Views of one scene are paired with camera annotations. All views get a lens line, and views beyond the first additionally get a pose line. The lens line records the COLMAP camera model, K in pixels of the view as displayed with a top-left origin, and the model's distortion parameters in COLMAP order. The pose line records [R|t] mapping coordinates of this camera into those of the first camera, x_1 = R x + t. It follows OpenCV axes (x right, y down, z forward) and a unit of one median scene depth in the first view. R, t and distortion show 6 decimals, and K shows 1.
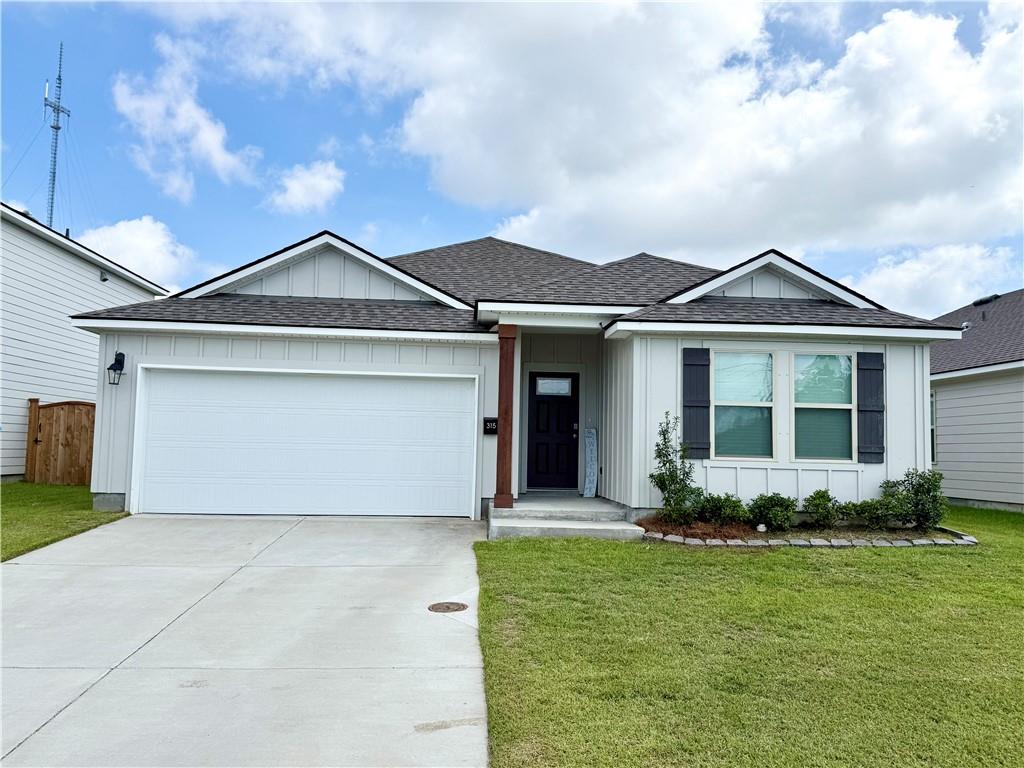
lens RADIAL K [[826.9, 0, 512.0], [0, 826.9, 384.0], [0, 0, 1]] dist [0.068215, -0.002948]
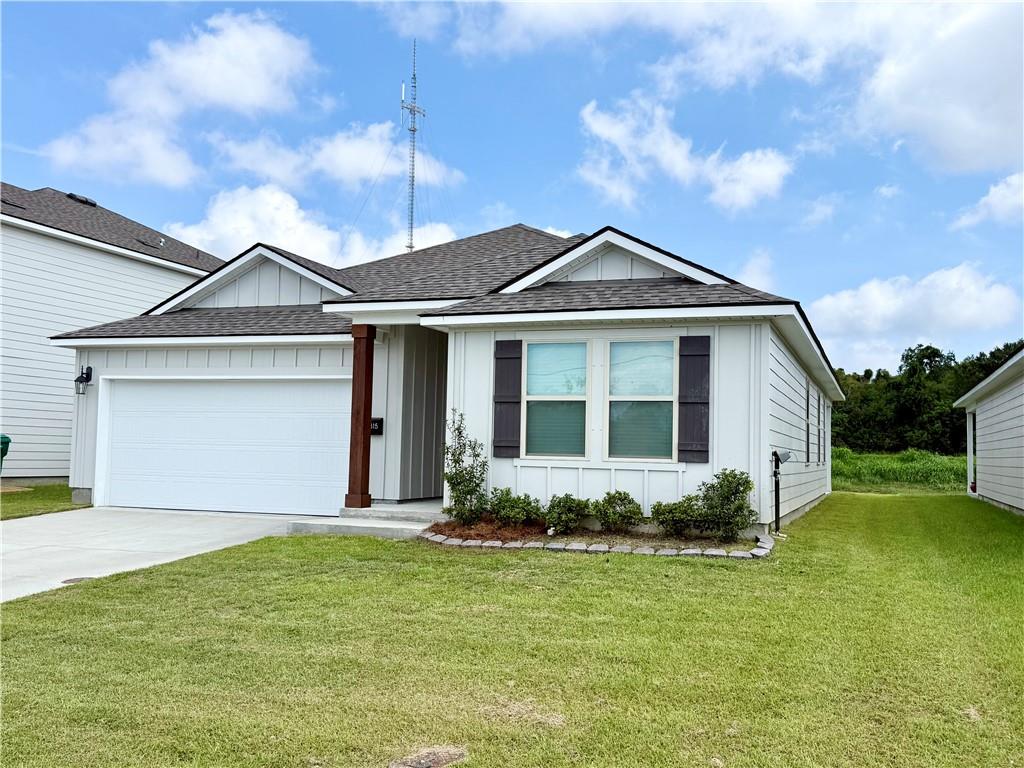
lens RADIAL K [[975.7, 0, 512.0], [0, 975.7, 384.0], [0, 0, 1]] dist [0.060235, -0.004445]
pose [[0.916565, -0.029081, -0.398828, 0.660456], [0.028055, 0.999571, -0.008412, 0.015680], [0.398901, -0.003479, 0.916987, -0.011848]]
